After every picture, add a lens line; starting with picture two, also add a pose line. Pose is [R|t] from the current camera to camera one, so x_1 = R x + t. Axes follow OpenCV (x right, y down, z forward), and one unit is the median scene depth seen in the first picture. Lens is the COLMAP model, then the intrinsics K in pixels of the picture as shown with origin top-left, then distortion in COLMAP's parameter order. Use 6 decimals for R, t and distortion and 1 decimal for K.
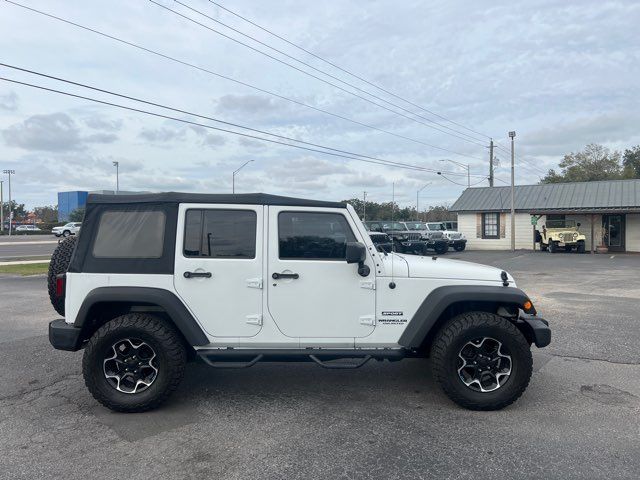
lens RADIAL K [[480.7, 0, 329.5], [0, 480.7, 226.3], [0, 0, 1]] dist [0.002650, 0.004502]
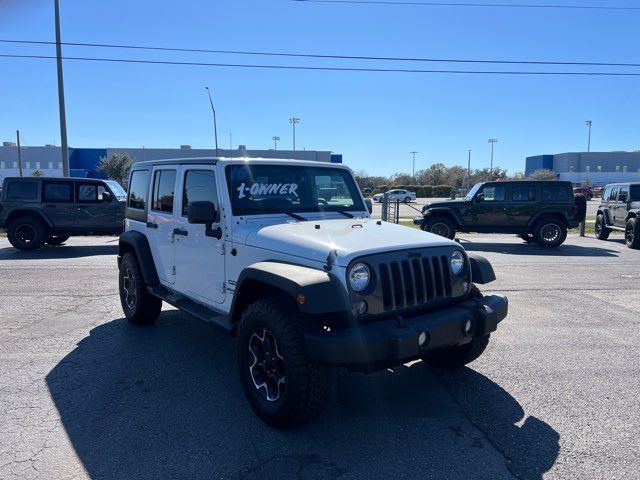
lens RADIAL K [[480.7, 0, 329.5], [0, 480.7, 226.3], [0, 0, 1]] dist [0.002650, 0.004502]
pose [[0.616750, 0.063463, -0.784596, 0.859137], [-0.003367, 0.996948, 0.077993, 0.005926], [0.787152, -0.045461, 0.615082, 0.550155]]
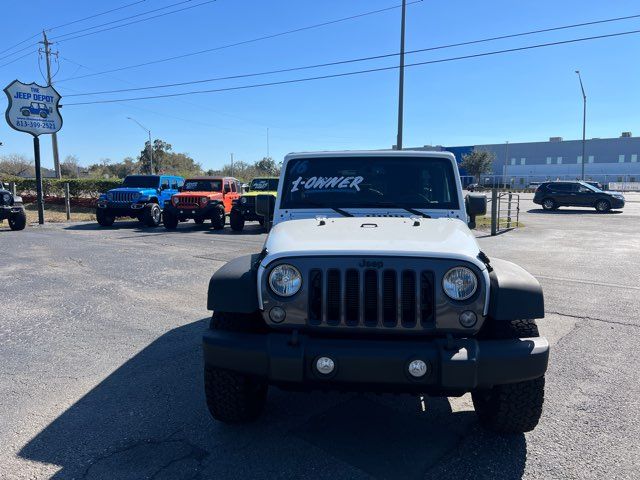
lens RADIAL K [[481.3, 0, 322.4], [0, 481.3, 235.2], [0, 0, 1]] dist [0.067426, -0.093324]
pose [[-0.083617, 0.105125, -0.990937, 0.944901], [-0.001568, 0.994405, 0.105625, 0.009399], [0.996497, 0.010386, -0.082984, 1.081992]]
